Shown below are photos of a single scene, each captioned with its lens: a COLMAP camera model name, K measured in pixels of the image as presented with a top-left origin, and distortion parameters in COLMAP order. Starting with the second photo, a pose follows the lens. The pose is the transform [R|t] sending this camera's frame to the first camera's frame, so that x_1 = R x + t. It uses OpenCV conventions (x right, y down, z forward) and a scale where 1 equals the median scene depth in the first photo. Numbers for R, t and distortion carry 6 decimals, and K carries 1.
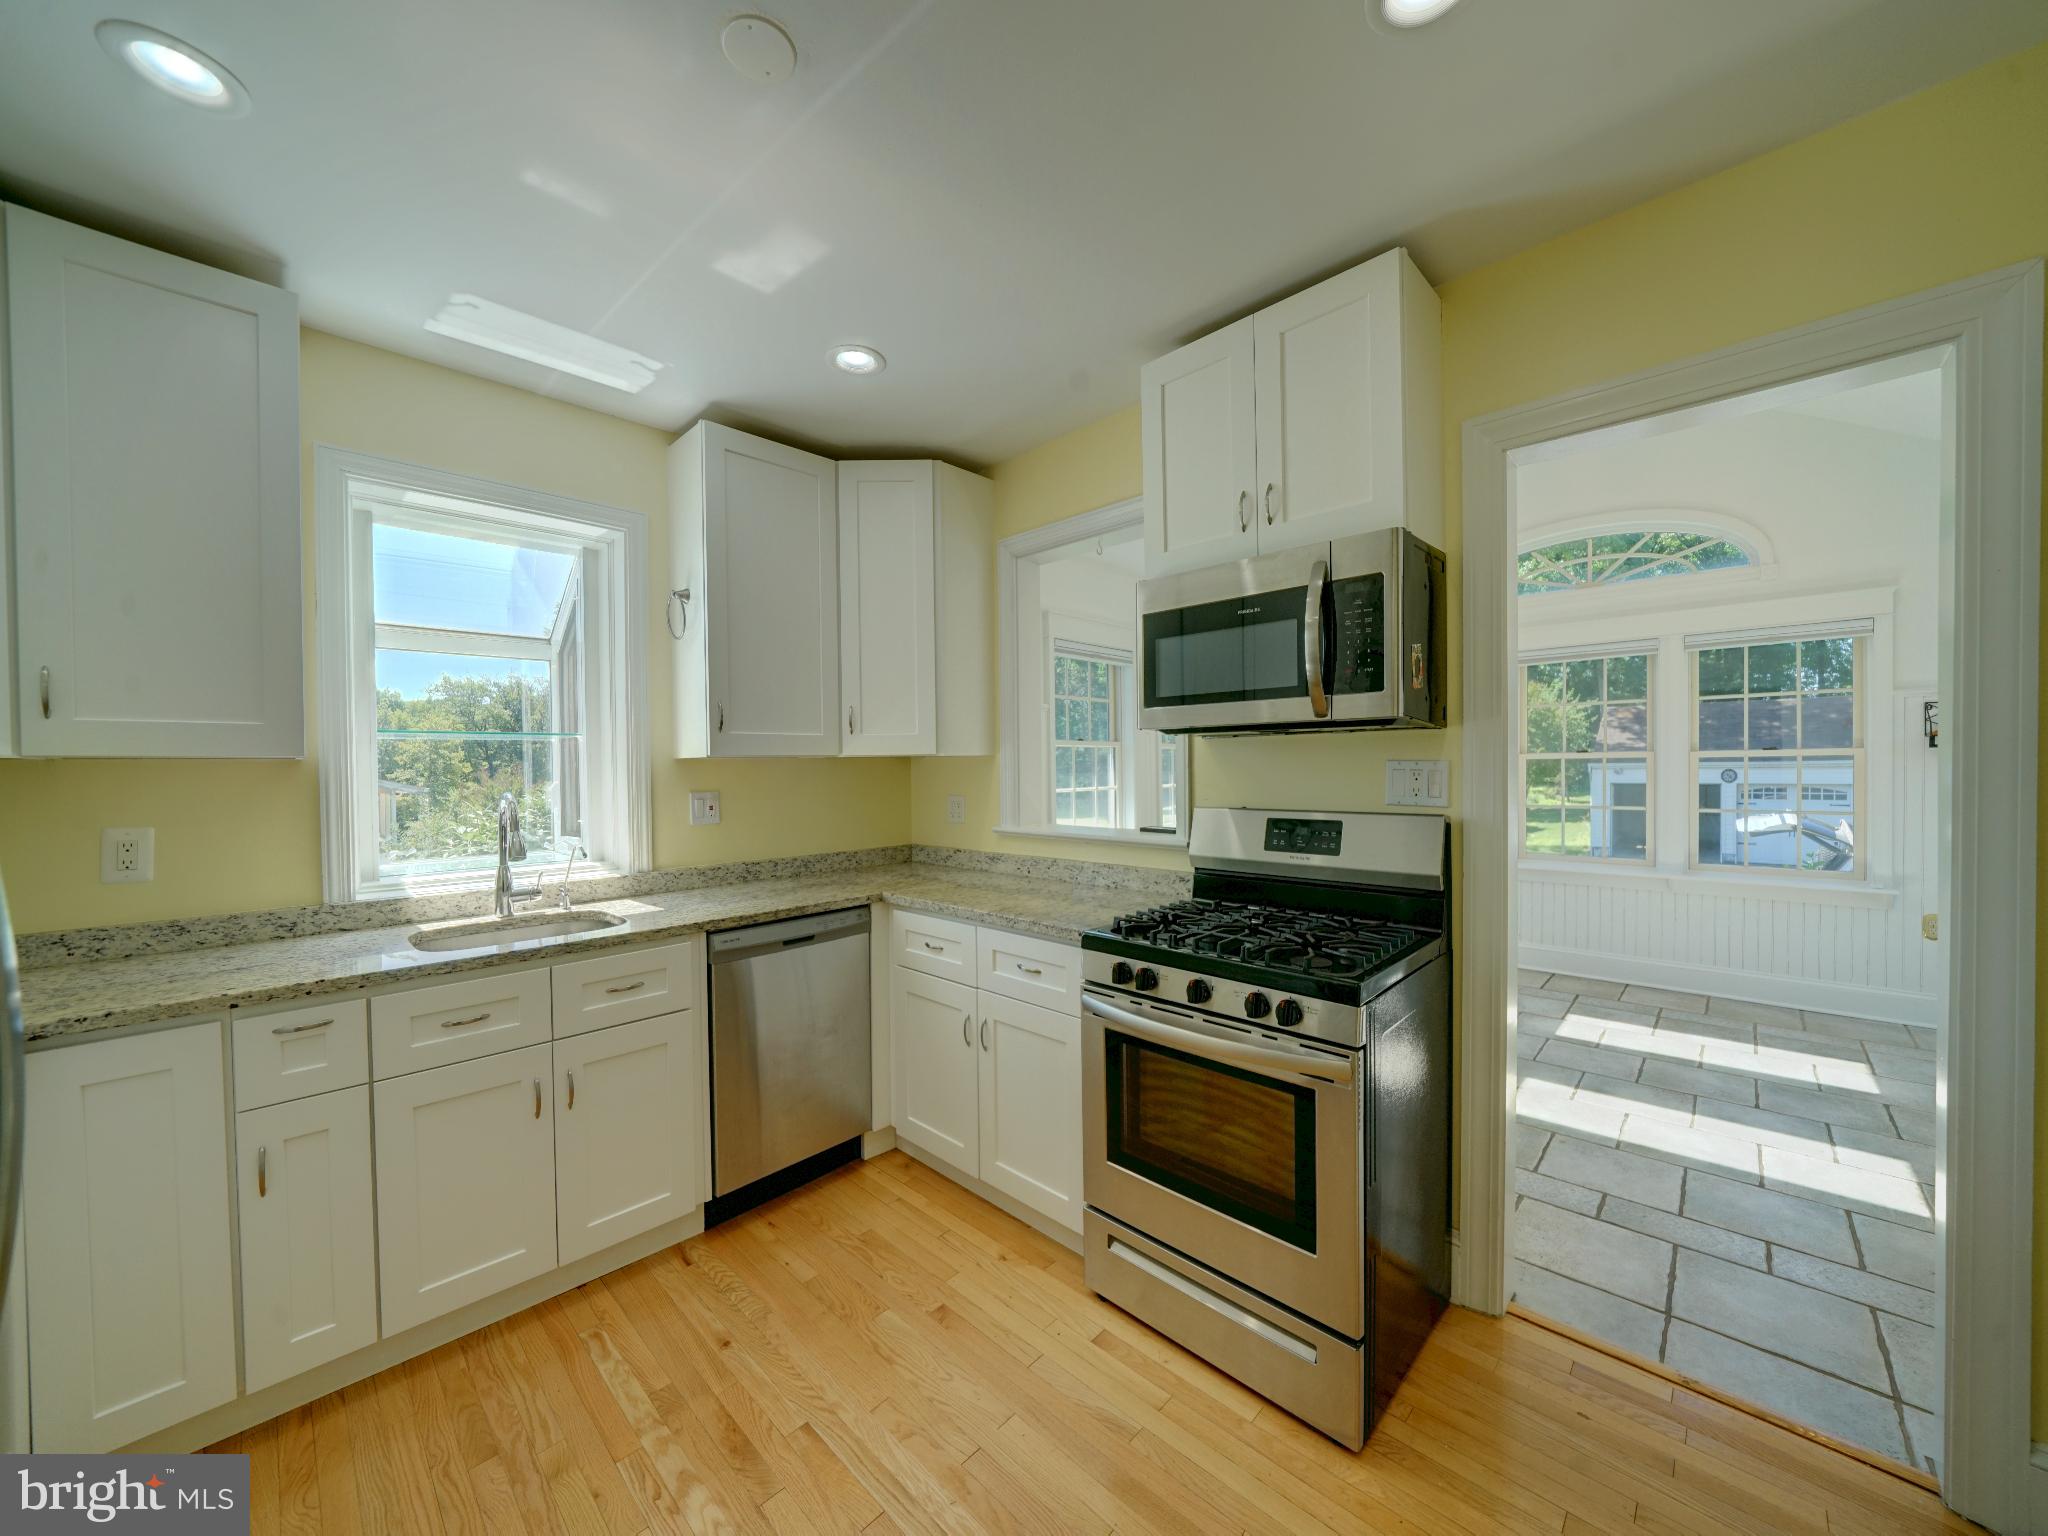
lens RADIAL K [[747.9, 0, 1024.0], [0, 747.9, 768.0], [0, 0, 1]] dist [-0.010257, 0.000157]
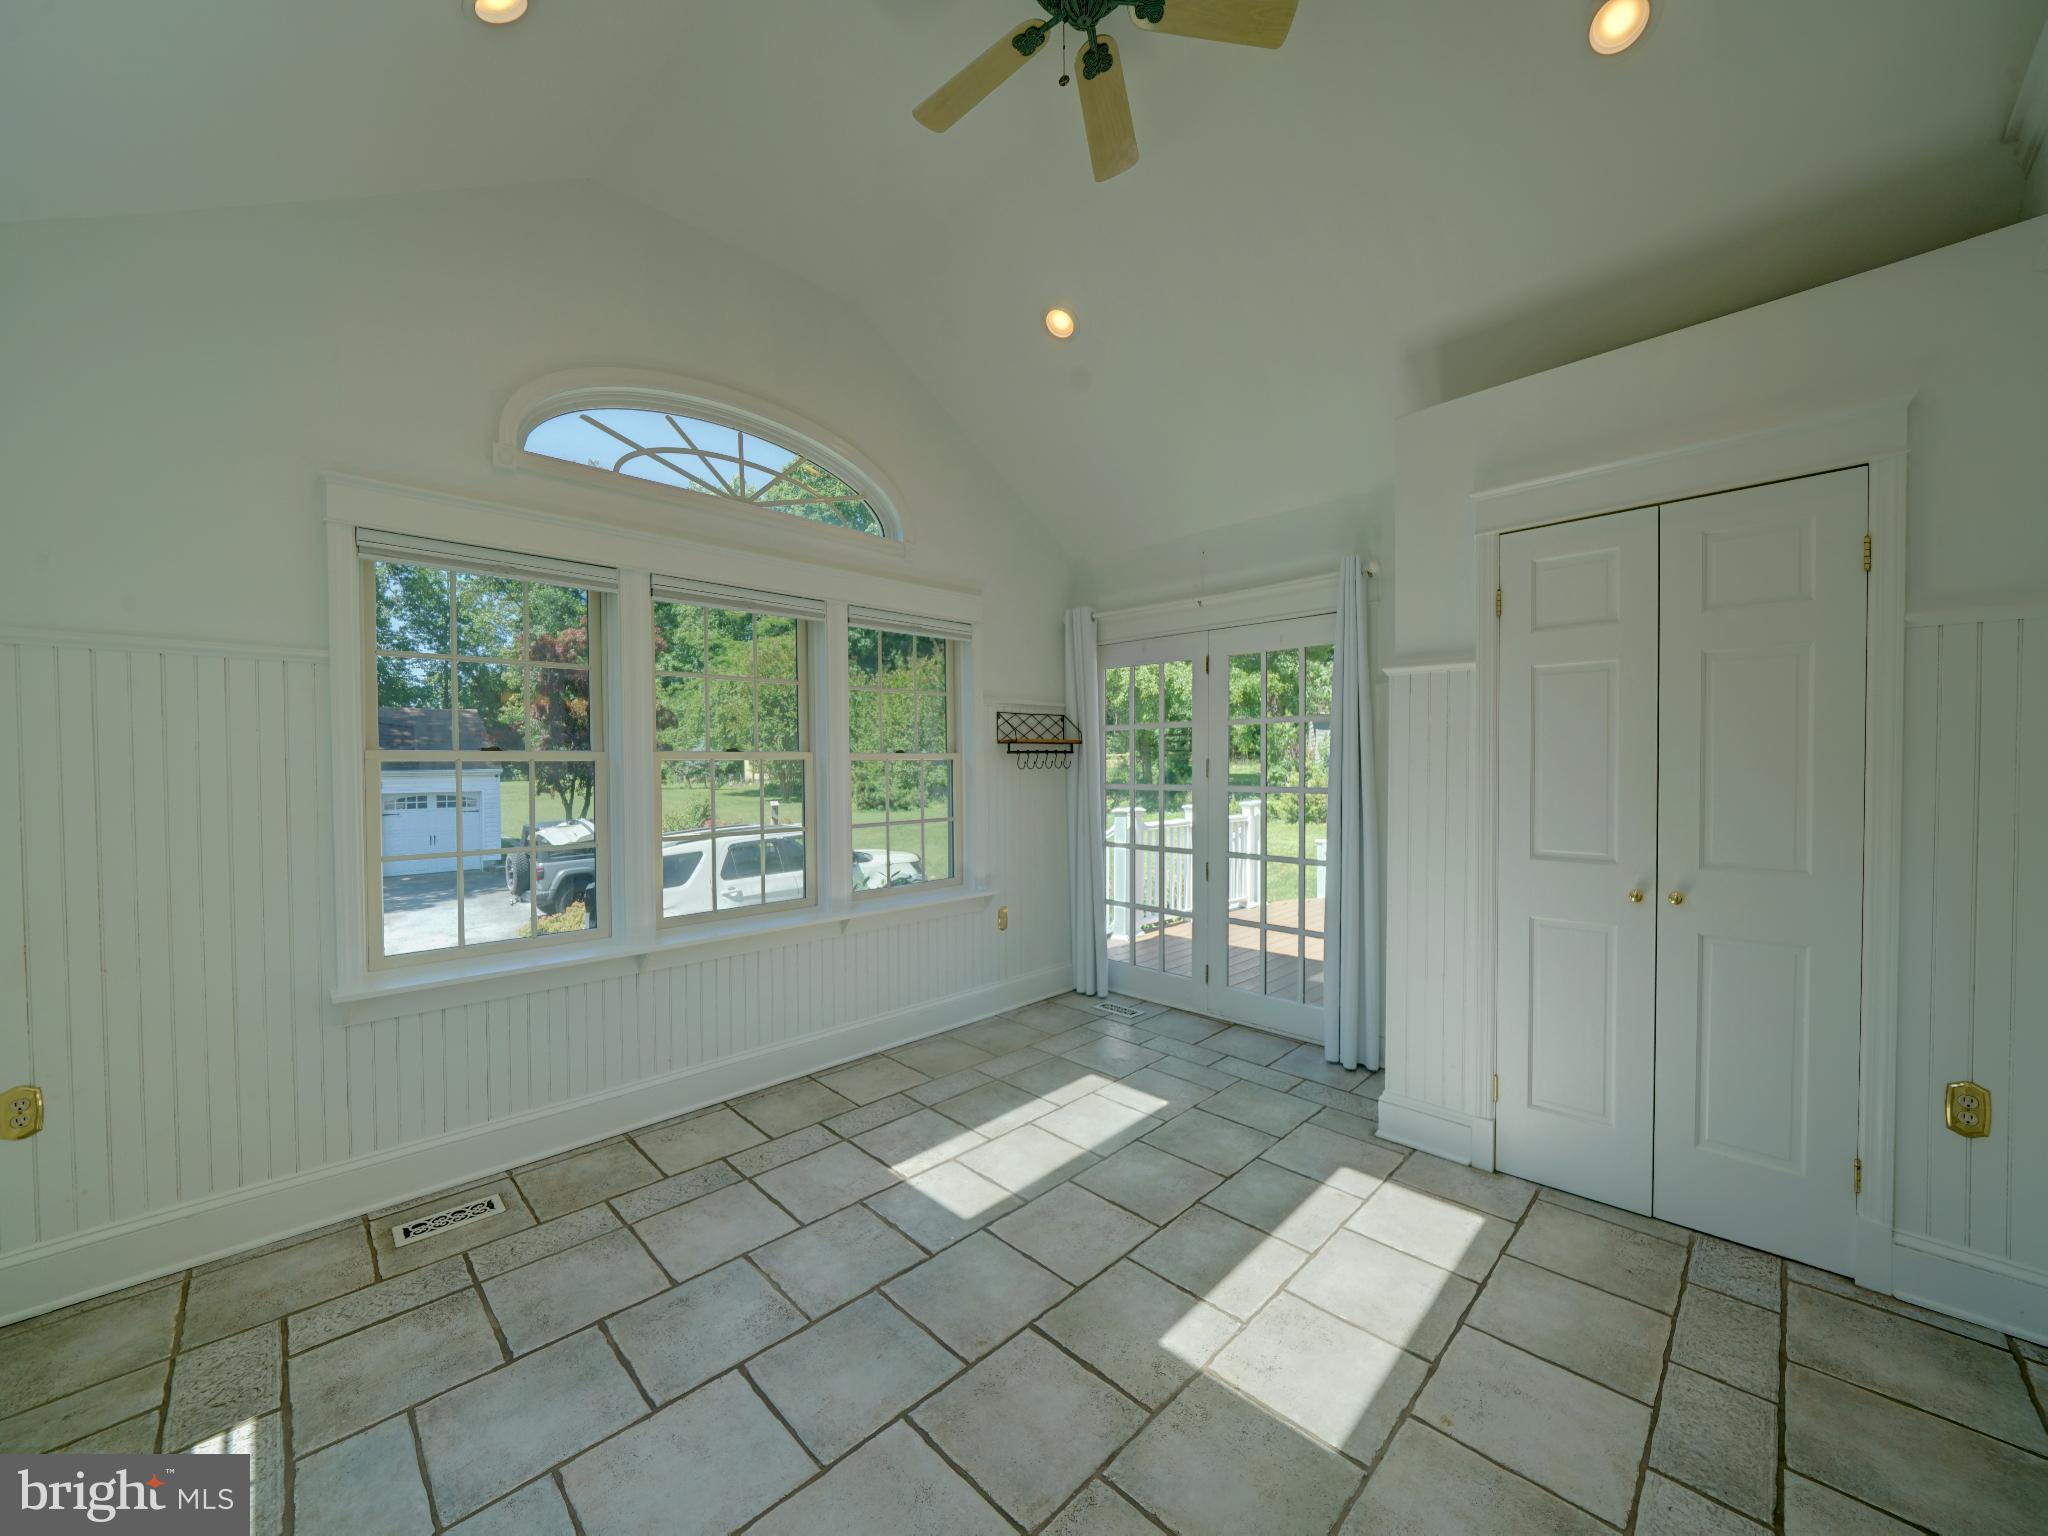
lens RADIAL K [[773.4, 0, 1016.6], [0, 773.4, 775.6], [0, 0, 1]] dist [-0.010471, 0.000353]
pose [[0.020832, -0.005570, 0.999767, 0.066947], [0.007814, 0.999955, 0.005408, -0.001241], [-0.999752, 0.007699, 0.020875, 0.671736]]
